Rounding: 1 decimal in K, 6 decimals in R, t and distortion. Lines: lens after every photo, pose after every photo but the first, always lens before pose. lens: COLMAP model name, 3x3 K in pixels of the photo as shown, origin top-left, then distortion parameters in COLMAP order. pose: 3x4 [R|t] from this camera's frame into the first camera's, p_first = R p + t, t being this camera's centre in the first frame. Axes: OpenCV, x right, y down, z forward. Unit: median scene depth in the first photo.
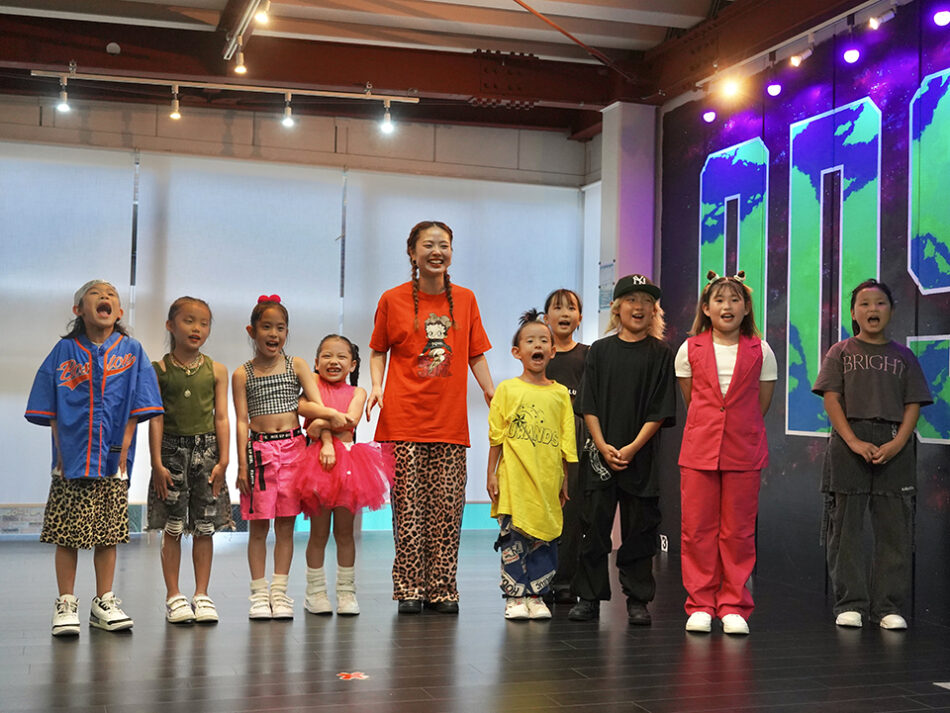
lens RADIAL K [[1332.7, 0, 474.7], [0, 1332.7, 359.5], [0, 0, 1]] dist [0.060388, 0.000000]
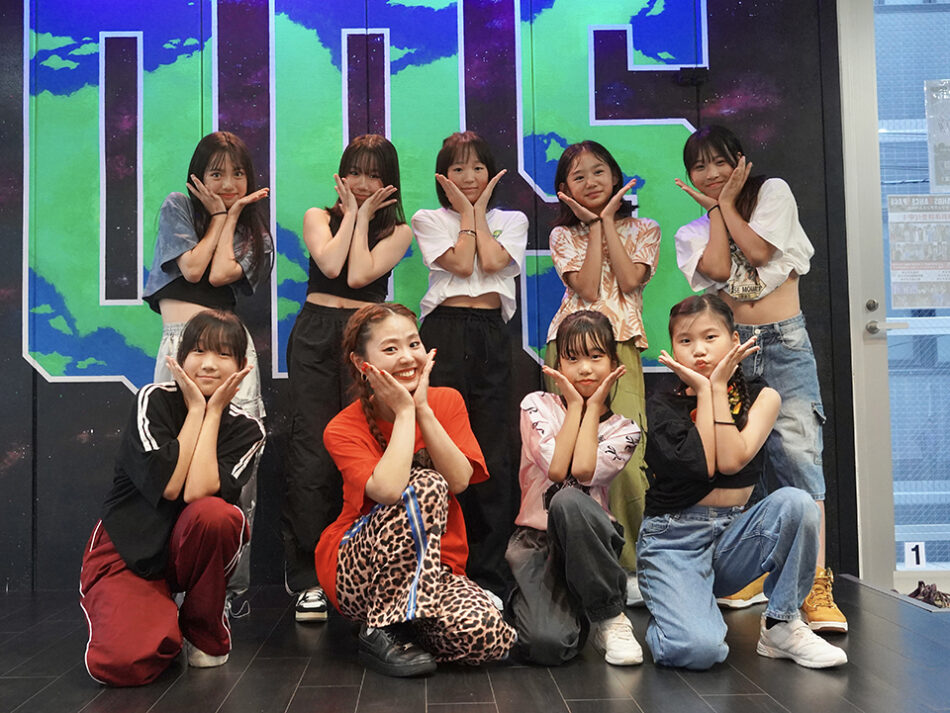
lens RADIAL K [[934.0, 0, 476.6], [0, 934.0, 356.6], [0, 0, 1]] dist [0.007685, 0.000000]
pose [[0.306884, 0.017234, 0.951591, -0.205521], [-0.002600, 0.999847, -0.017270, 0.050667], [-0.951743, 0.002825, 0.306882, 0.711919]]
